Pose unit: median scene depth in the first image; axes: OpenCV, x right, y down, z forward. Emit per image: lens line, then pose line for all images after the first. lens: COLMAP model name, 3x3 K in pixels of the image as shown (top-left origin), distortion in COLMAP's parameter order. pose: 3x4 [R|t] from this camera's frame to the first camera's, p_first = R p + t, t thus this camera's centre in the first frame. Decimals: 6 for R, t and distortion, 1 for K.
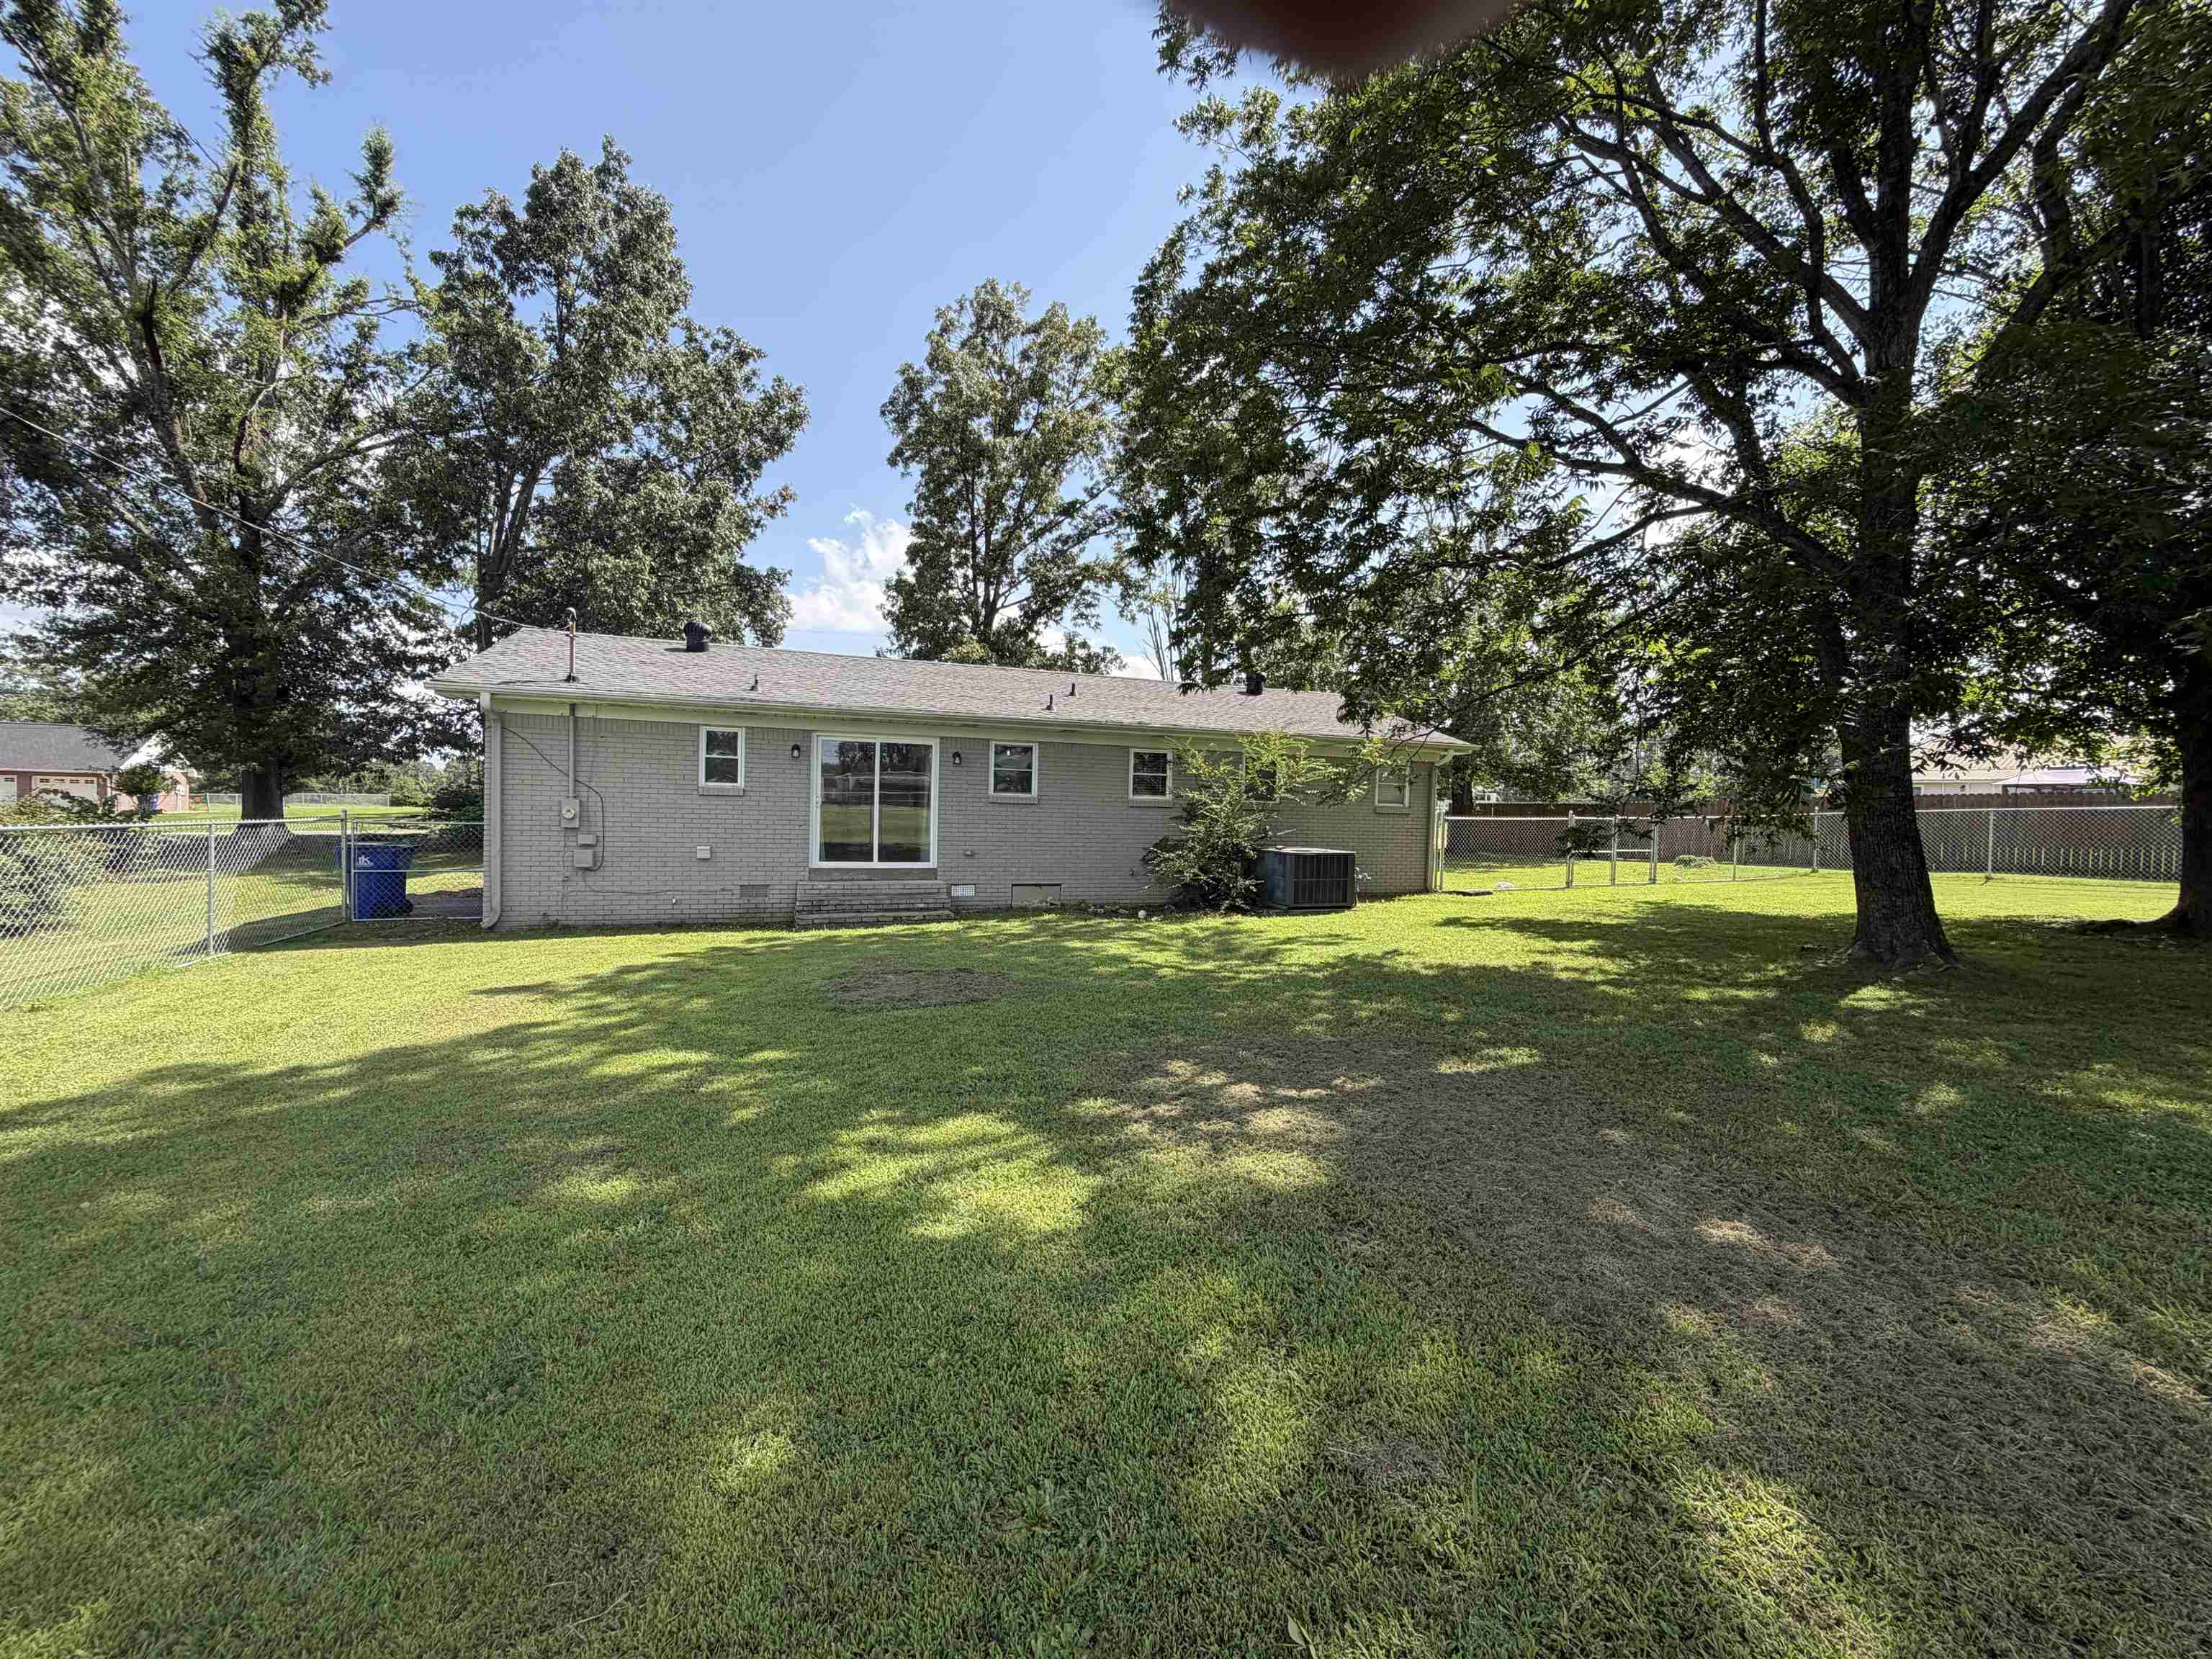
lens RADIAL K [[881.3, 0, 1106.0], [0, 881.3, 829.5], [0, 0, 1]] dist [0.000041, 0.000209]
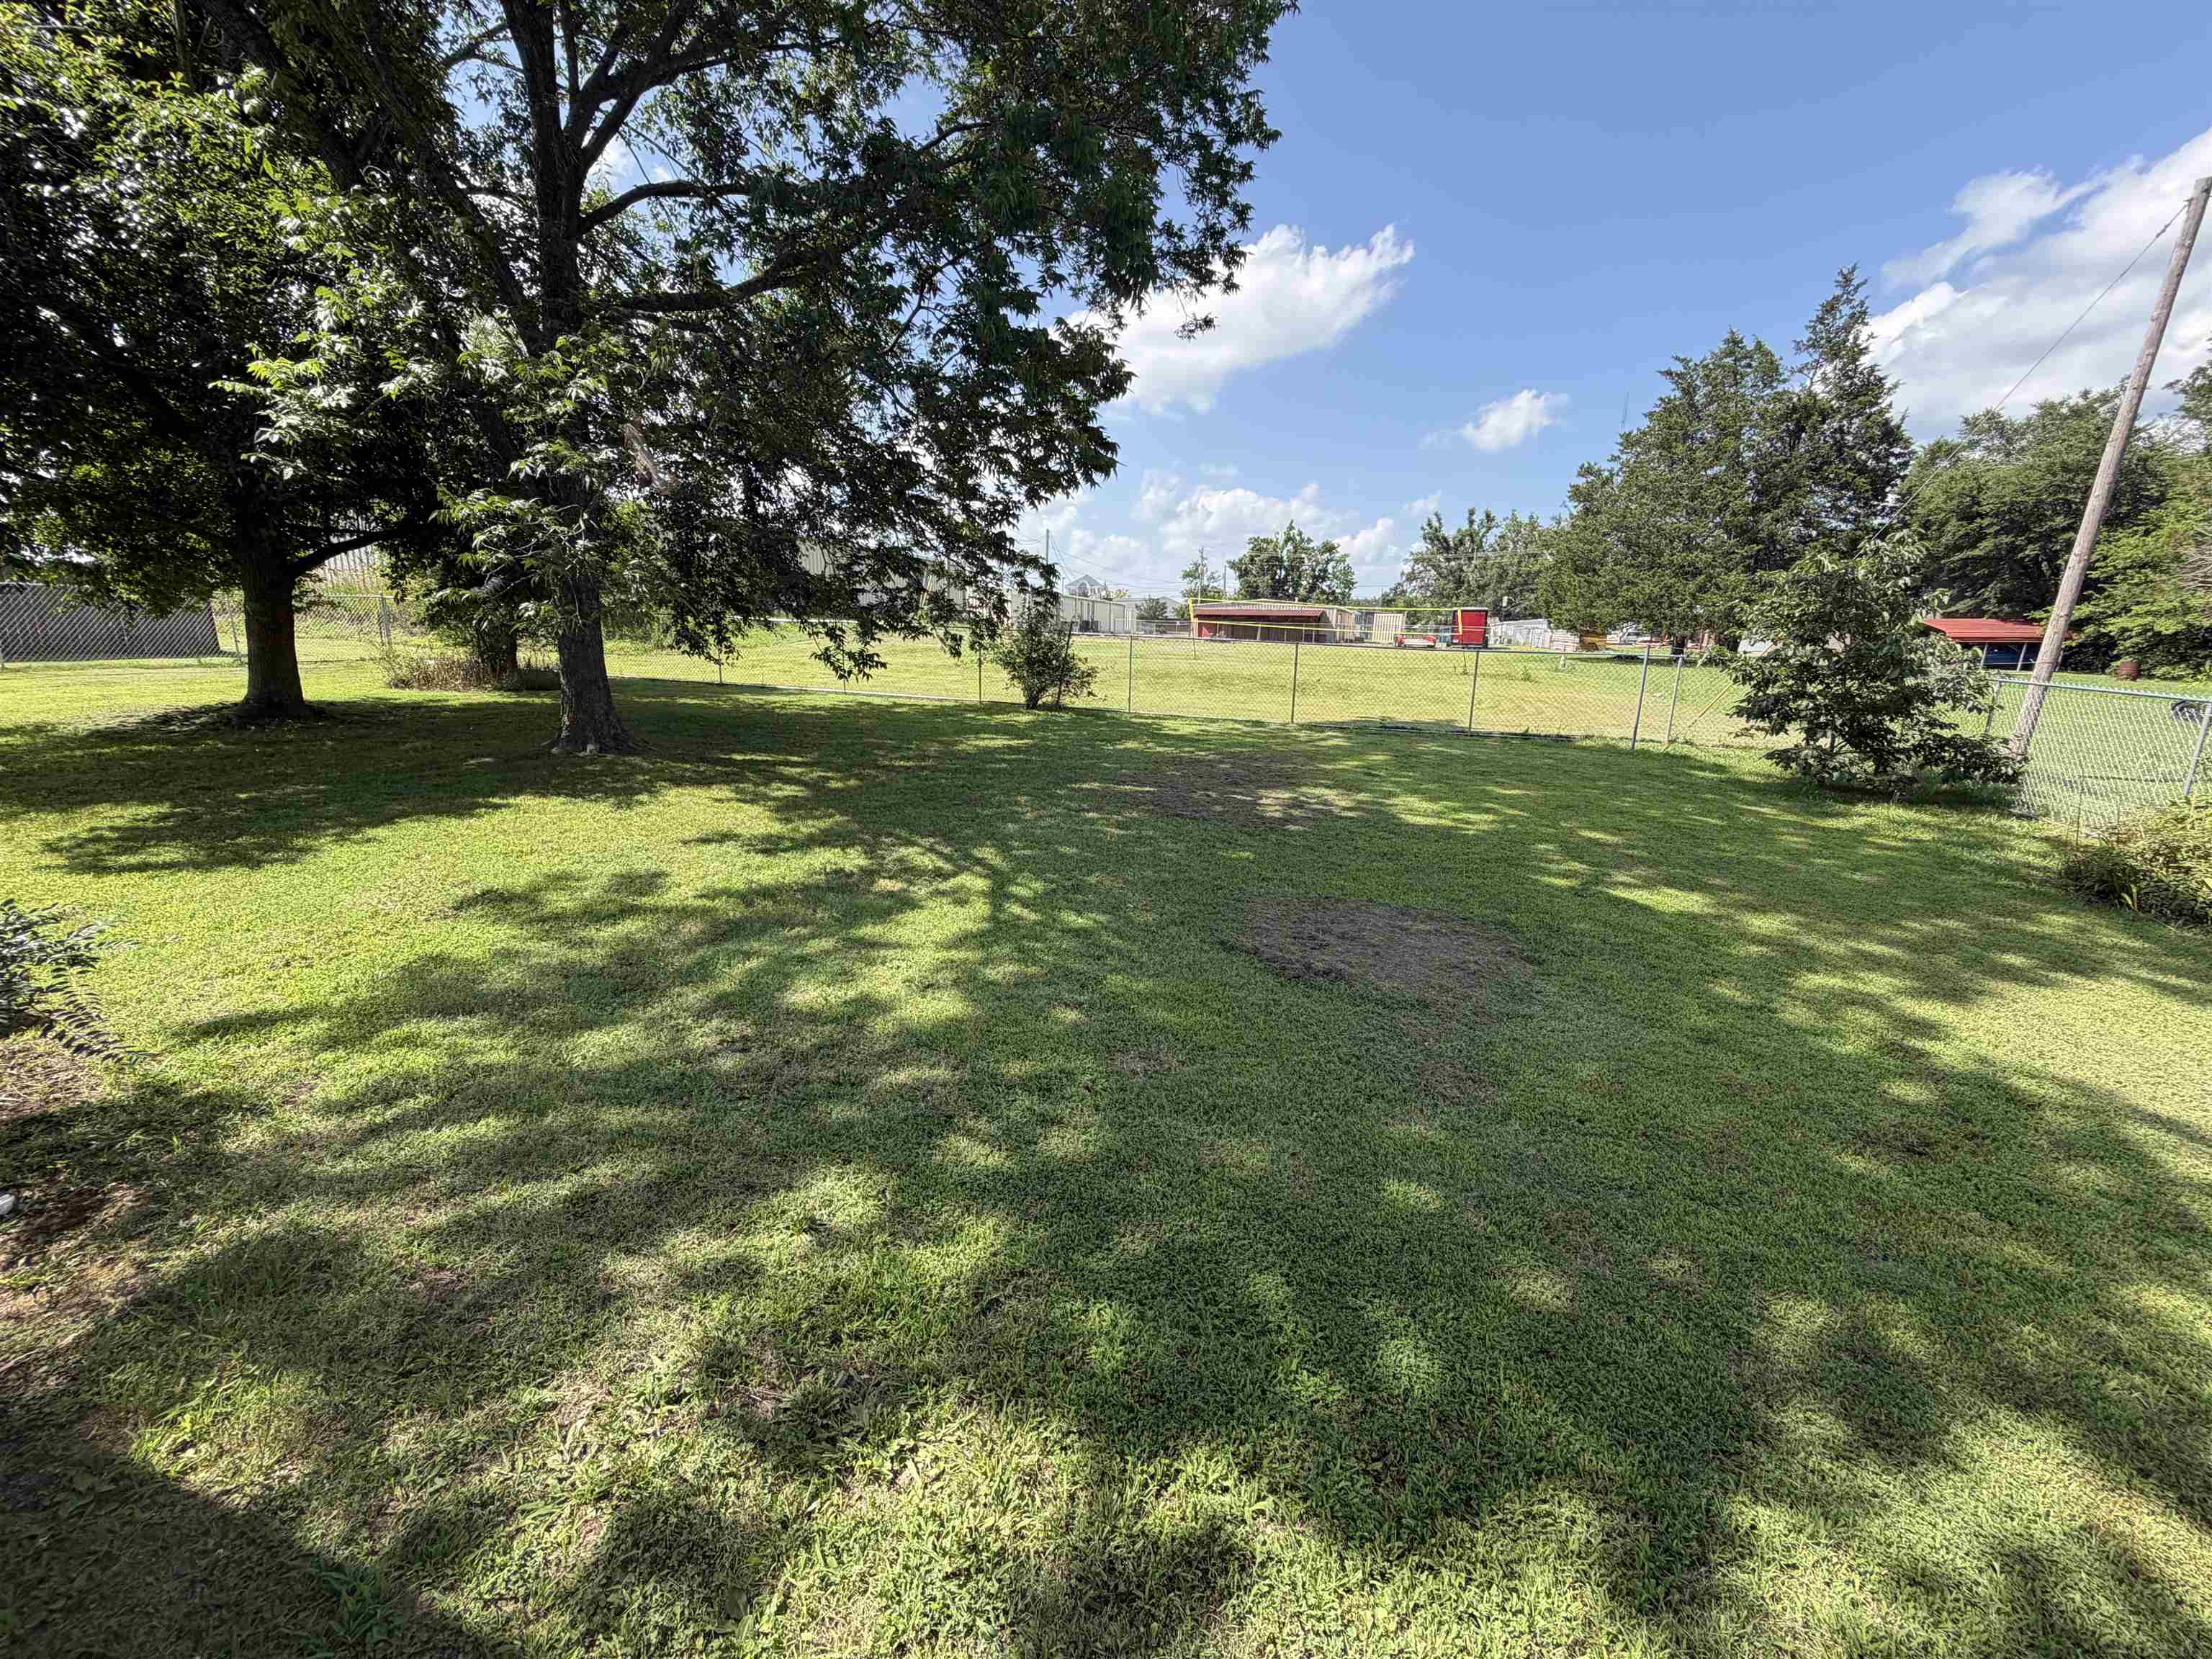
lens RADIAL K [[881.3, 0, 1106.0], [0, 881.3, 829.5], [0, 0, 1]] dist [0.000041, 0.000209]
pose [[-0.759413, -0.183762, 0.624118, -0.744533], [-0.012920, 0.963354, 0.267923, -0.135802], [-0.650480, 0.195400, -0.733958, 2.556162]]
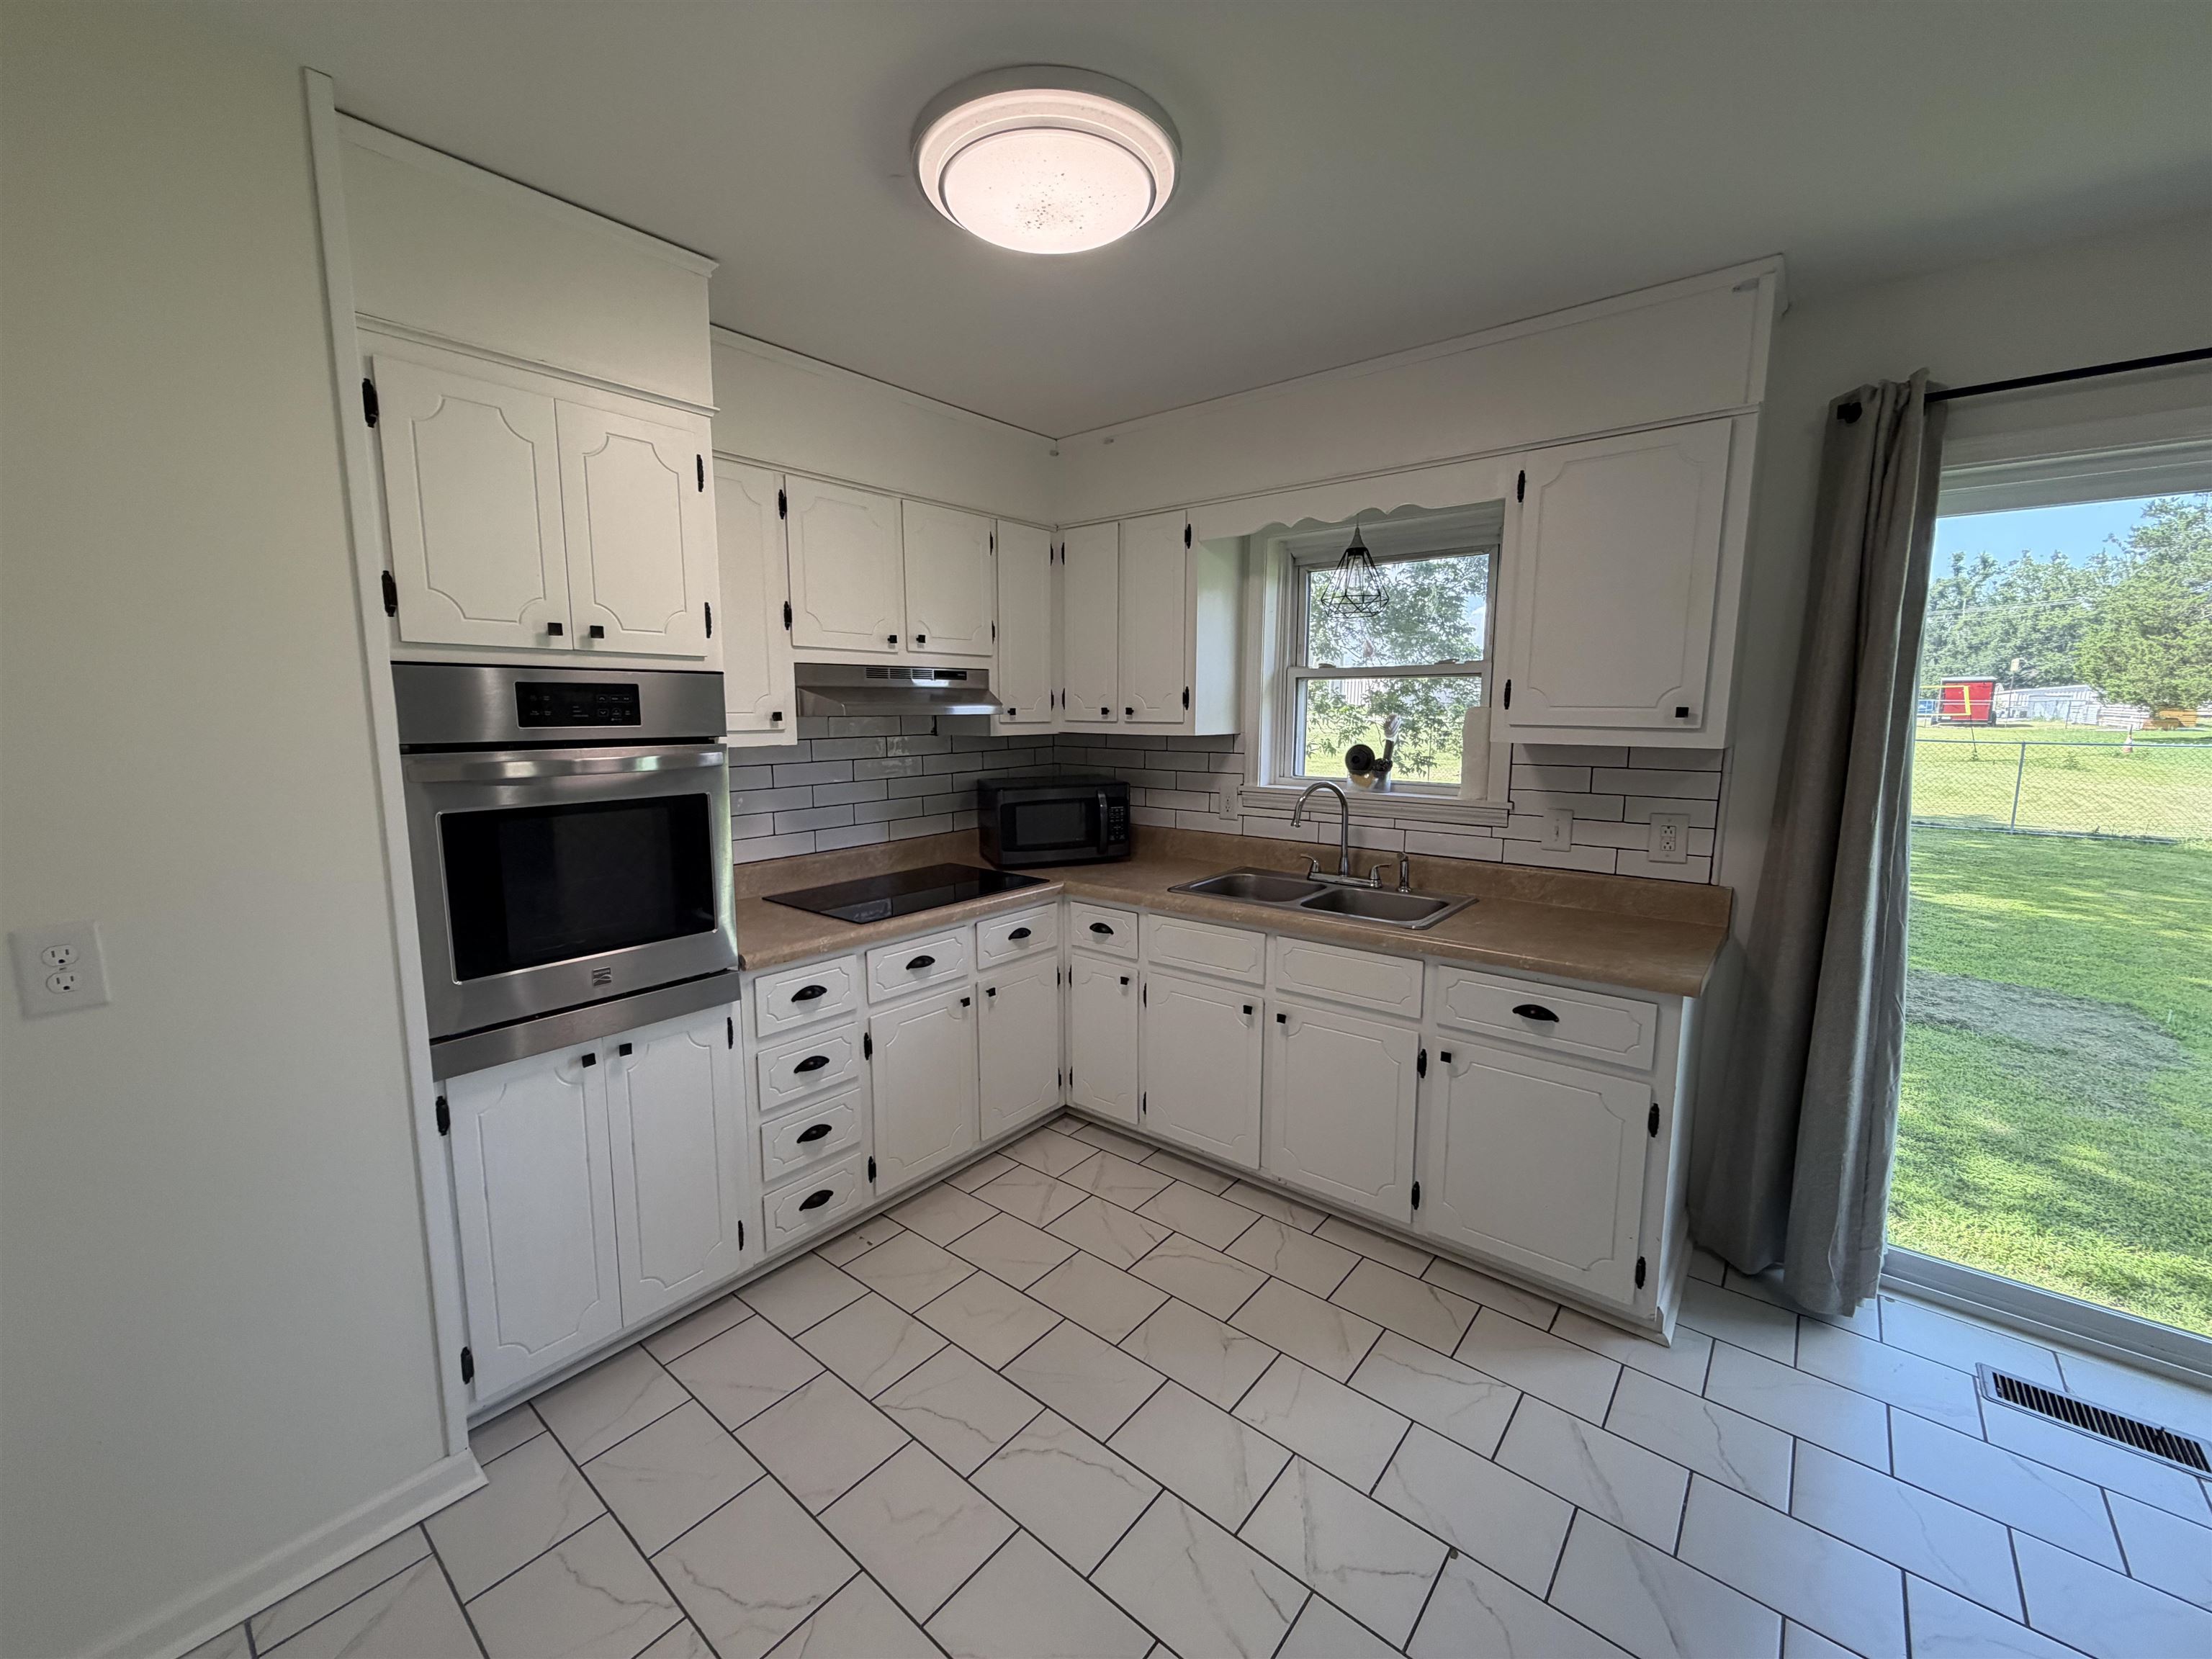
lens RADIAL K [[881.3, 0, 1106.0], [0, 881.3, 829.5], [0, 0, 1]] dist [0.000041, 0.000209]
pose [[-0.468959, -0.147462, 0.870823, -0.829959], [0.024135, 0.983456, 0.179532, -0.240307], [-0.882890, 0.105211, -0.457641, 3.303829]]
